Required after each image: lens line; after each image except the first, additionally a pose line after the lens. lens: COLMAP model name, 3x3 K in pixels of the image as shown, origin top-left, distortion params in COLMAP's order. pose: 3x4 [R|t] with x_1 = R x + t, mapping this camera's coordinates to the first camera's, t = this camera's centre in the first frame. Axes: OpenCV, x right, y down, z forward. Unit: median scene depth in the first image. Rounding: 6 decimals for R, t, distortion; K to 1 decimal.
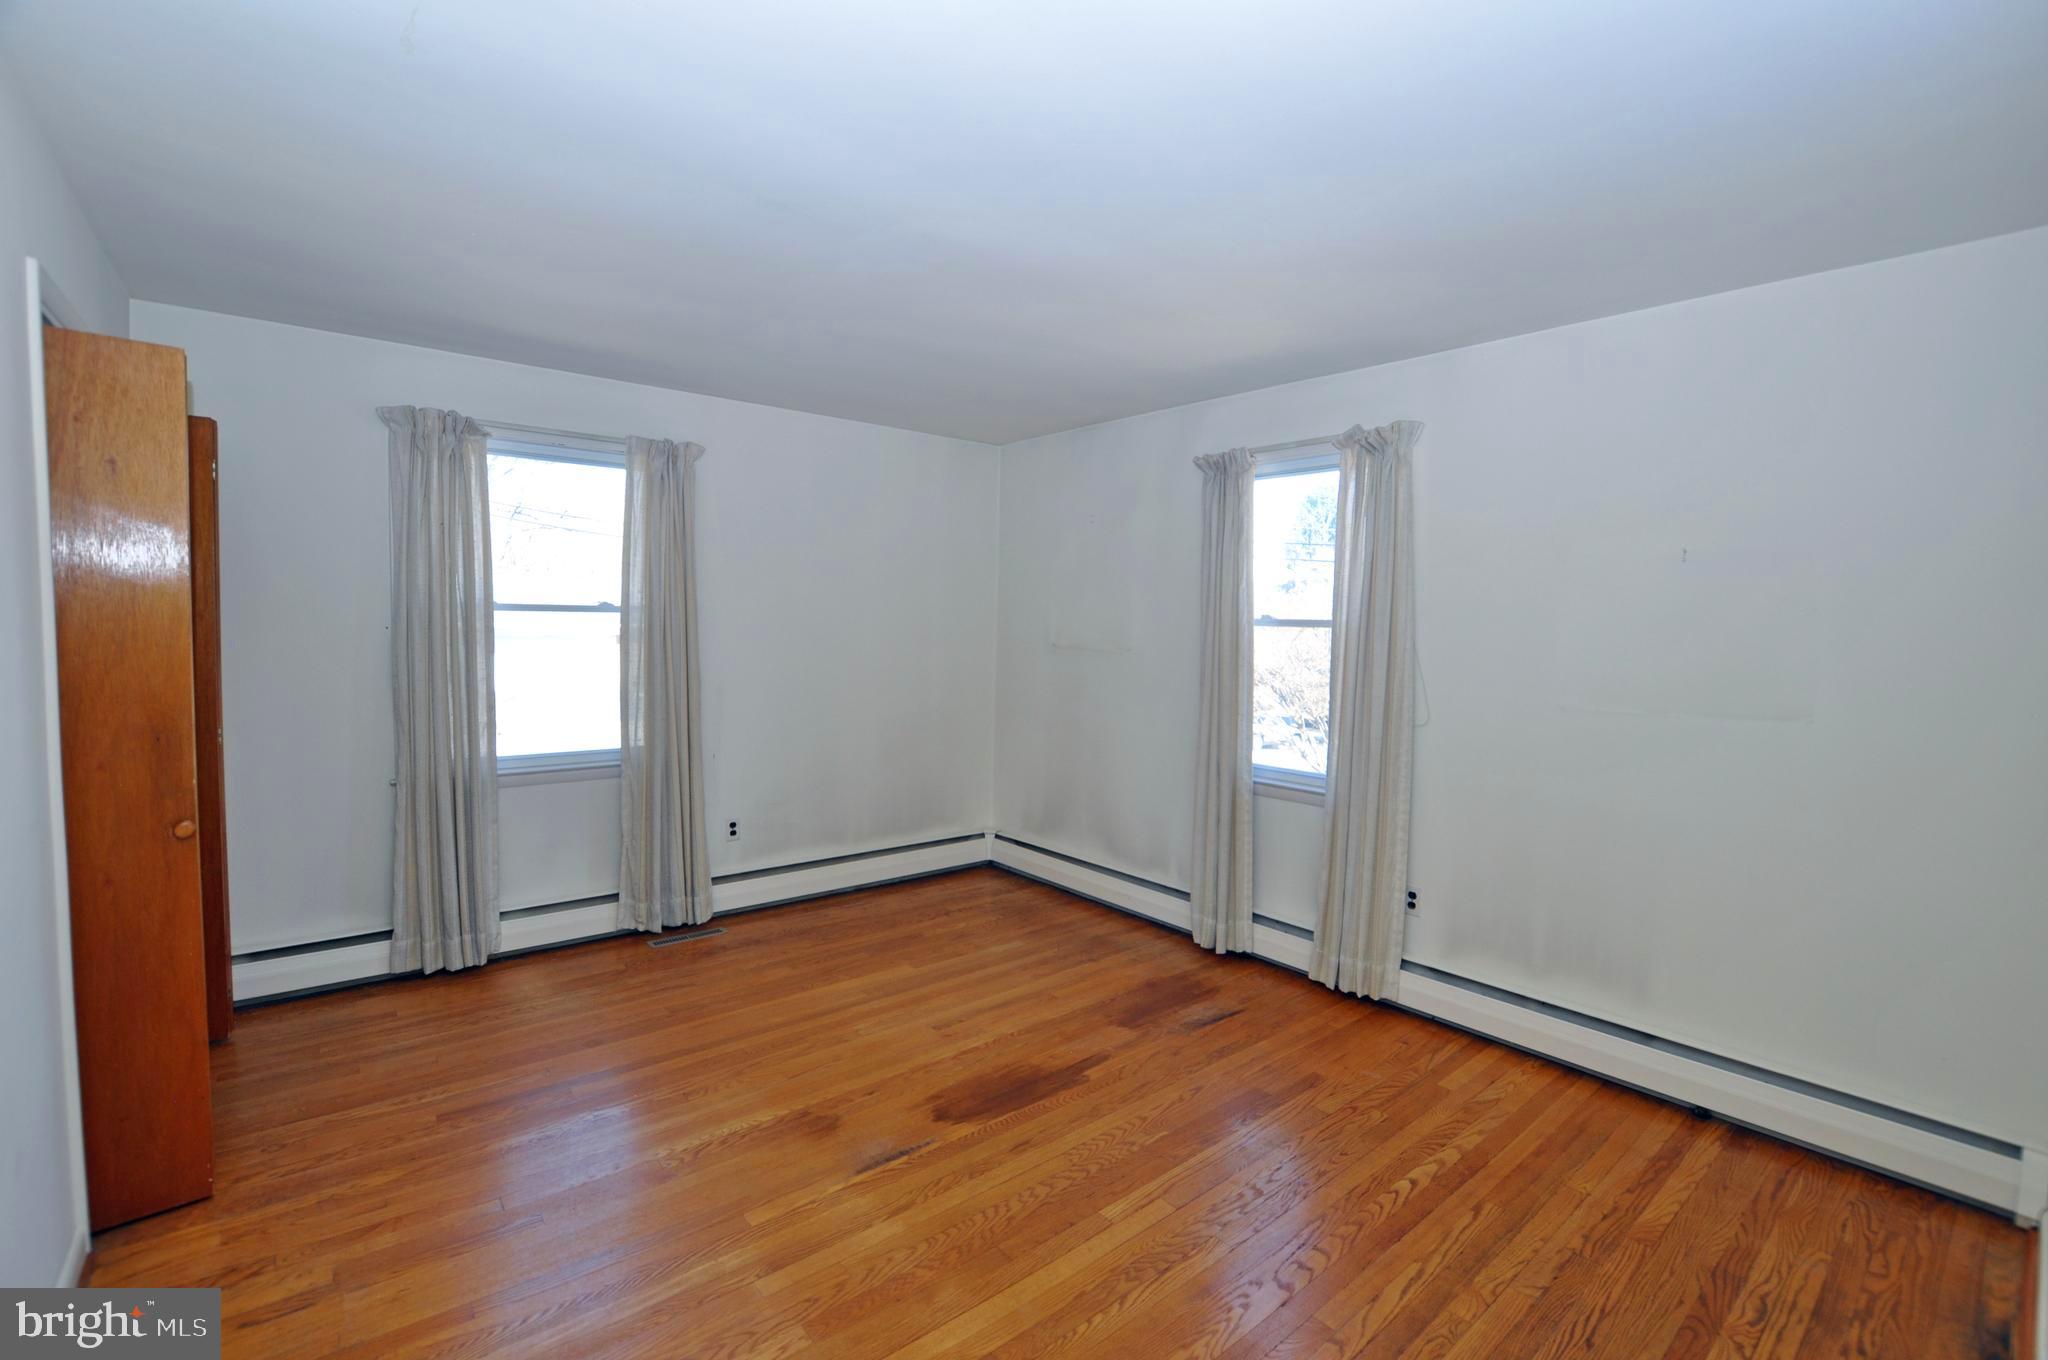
lens RADIAL K [[903.7, 0, 1034.9], [0, 903.7, 673.3], [0, 0, 1]] dist [-0.039056, 0.007478]
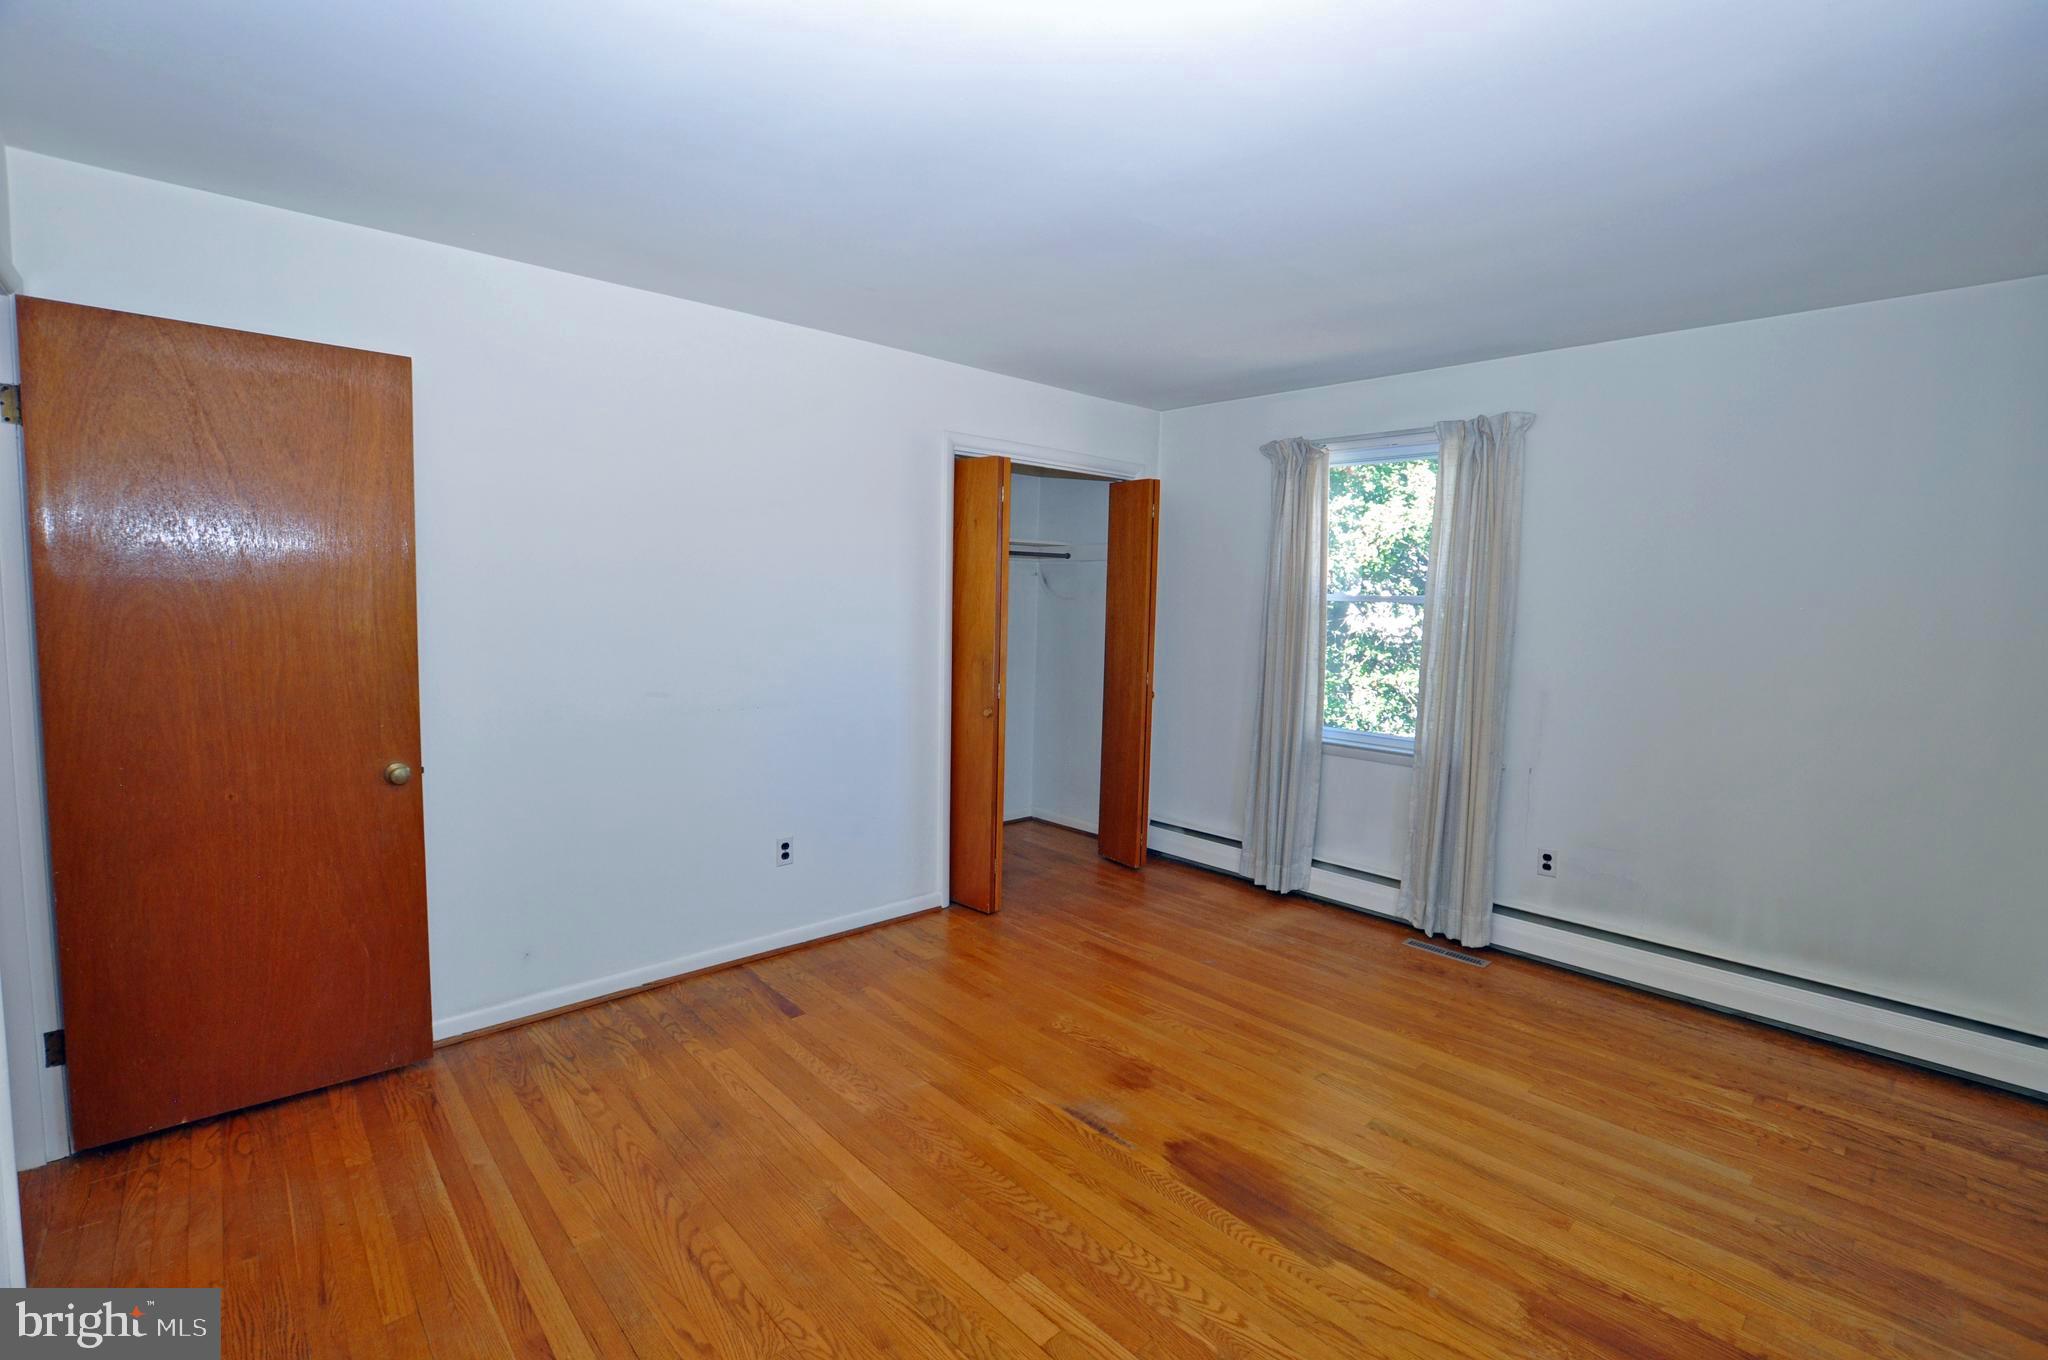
lens RADIAL K [[903.7, 0, 1034.9], [0, 903.7, 673.3], [0, 0, 1]] dist [-0.039056, 0.007478]
pose [[0.058726, 0.069319, -0.995864, 0.561174], [-0.078478, 0.994819, 0.064619, -0.023099], [0.995185, 0.074359, 0.063862, 0.565883]]
